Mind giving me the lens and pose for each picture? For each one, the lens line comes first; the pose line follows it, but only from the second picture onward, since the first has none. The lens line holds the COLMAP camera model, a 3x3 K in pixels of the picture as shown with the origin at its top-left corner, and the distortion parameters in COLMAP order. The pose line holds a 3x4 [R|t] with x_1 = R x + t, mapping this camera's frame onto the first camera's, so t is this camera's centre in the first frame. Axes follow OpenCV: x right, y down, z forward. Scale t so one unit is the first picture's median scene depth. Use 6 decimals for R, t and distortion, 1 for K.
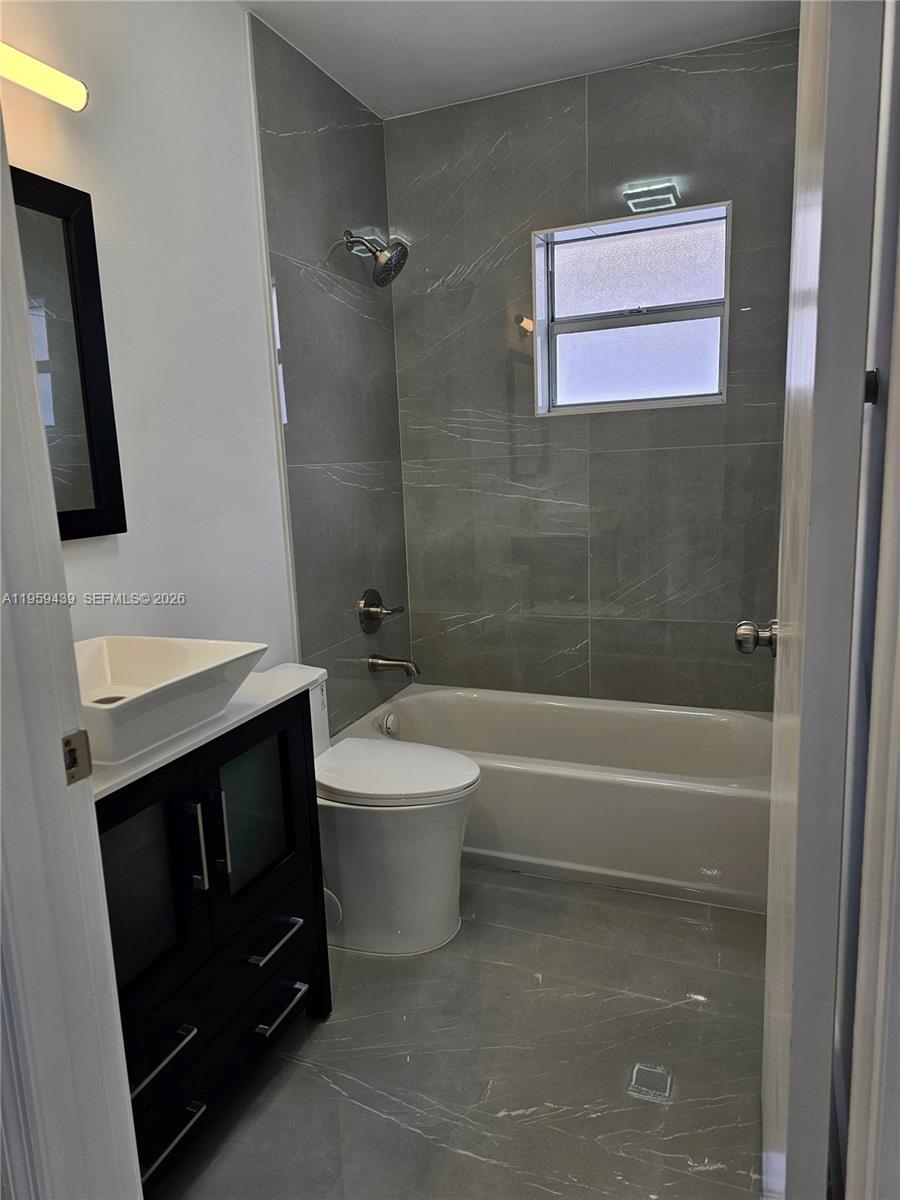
lens RADIAL K [[802.3, 0, 434.0], [0, 802.3, 608.6], [0, 0, 1]] dist [0.060113, -0.062606]
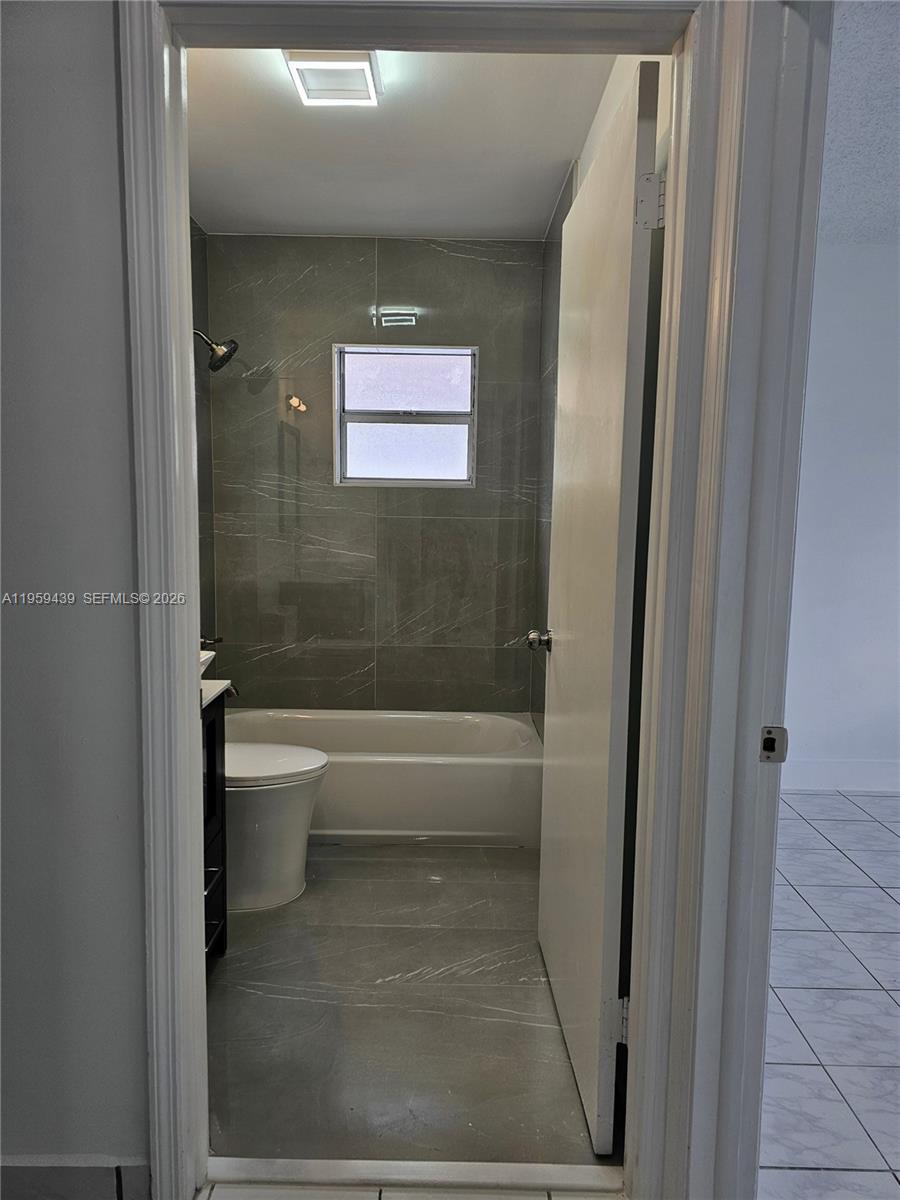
lens RADIAL K [[818.8, 0, 448.0], [0, 818.8, 601.8], [0, 0, 1]] dist [0.069998, -0.059701]
pose [[0.919568, 0.014106, 0.392677, -0.213468], [0.014395, 0.997475, -0.069542, 0.034632], [-0.392667, 0.069601, 0.917043, -0.234487]]
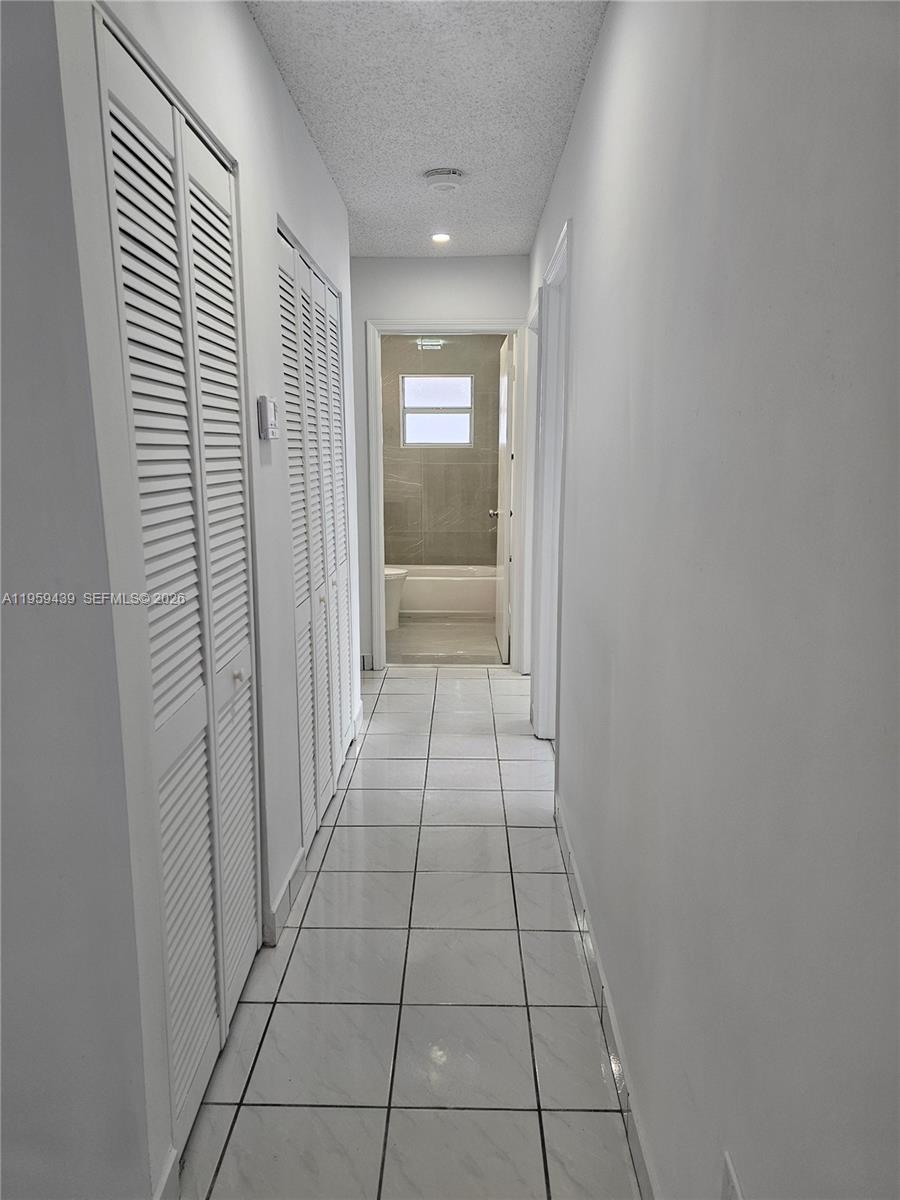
lens RADIAL K [[818.8, 0, 448.0], [0, 818.8, 601.8], [0, 0, 1]] dist [0.069998, -0.059701]
pose [[0.929803, -0.019471, 0.367542, -0.672054], [0.021905, 0.999757, -0.002452, 0.240659], [-0.367405, 0.010331, 0.930004, -1.379925]]
